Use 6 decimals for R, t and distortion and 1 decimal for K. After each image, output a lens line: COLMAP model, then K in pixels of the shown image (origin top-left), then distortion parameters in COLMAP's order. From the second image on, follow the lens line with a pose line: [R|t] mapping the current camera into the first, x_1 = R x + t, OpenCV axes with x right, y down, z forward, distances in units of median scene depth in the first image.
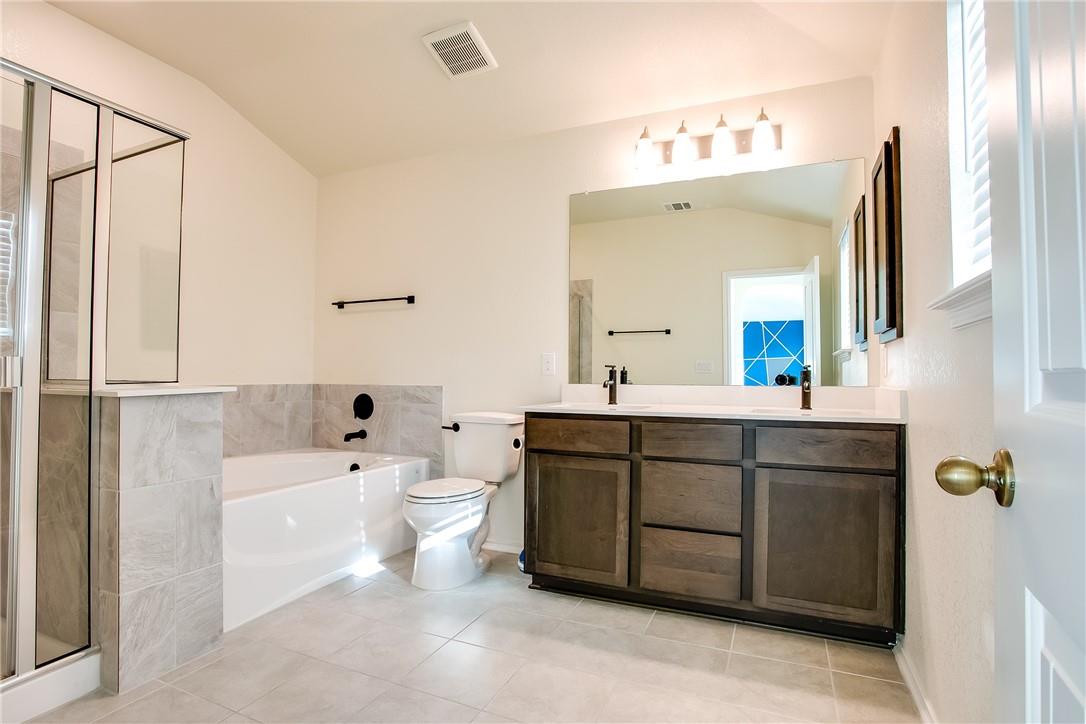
lens RADIAL K [[538.1, 0, 543.0], [0, 538.1, 362.0], [0, 0, 1]] dist [-0.001163, -0.000149]
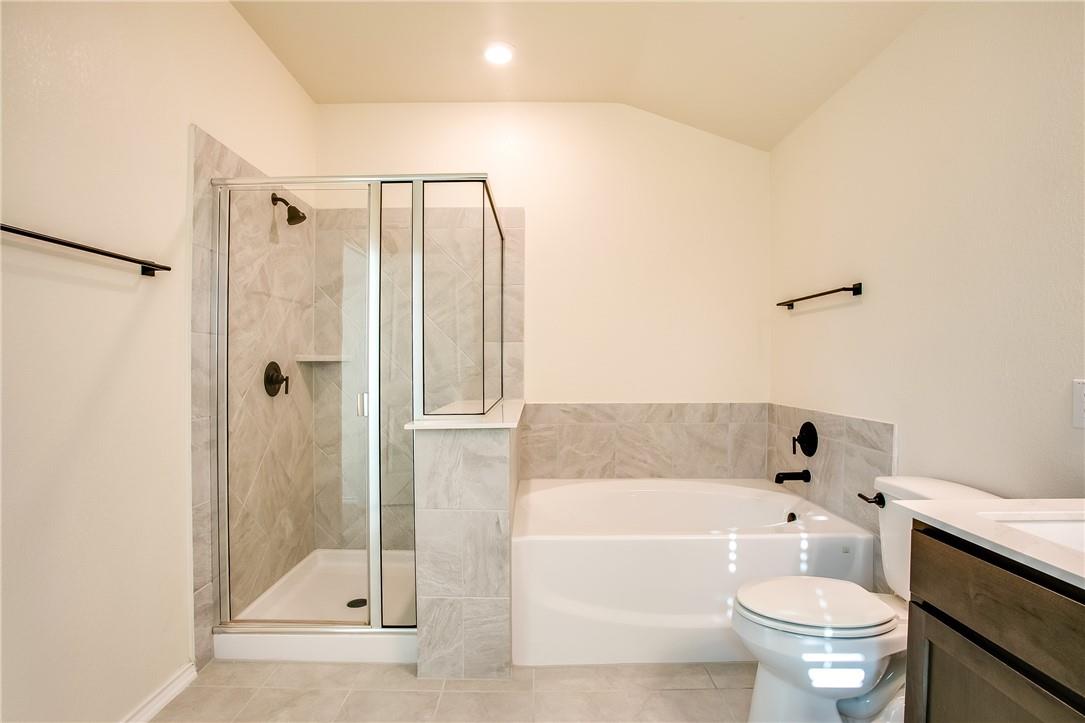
lens RADIAL K [[541.5, 0, 542.5], [0, 541.5, 361.5], [0, 0, 1]] dist [-0.084157, 0.042091]
pose [[0.424230, -0.001423, -0.905553, 0.237429], [0.021102, 0.999743, 0.008315, -0.052293], [0.905309, -0.022636, 0.424151, 0.476493]]
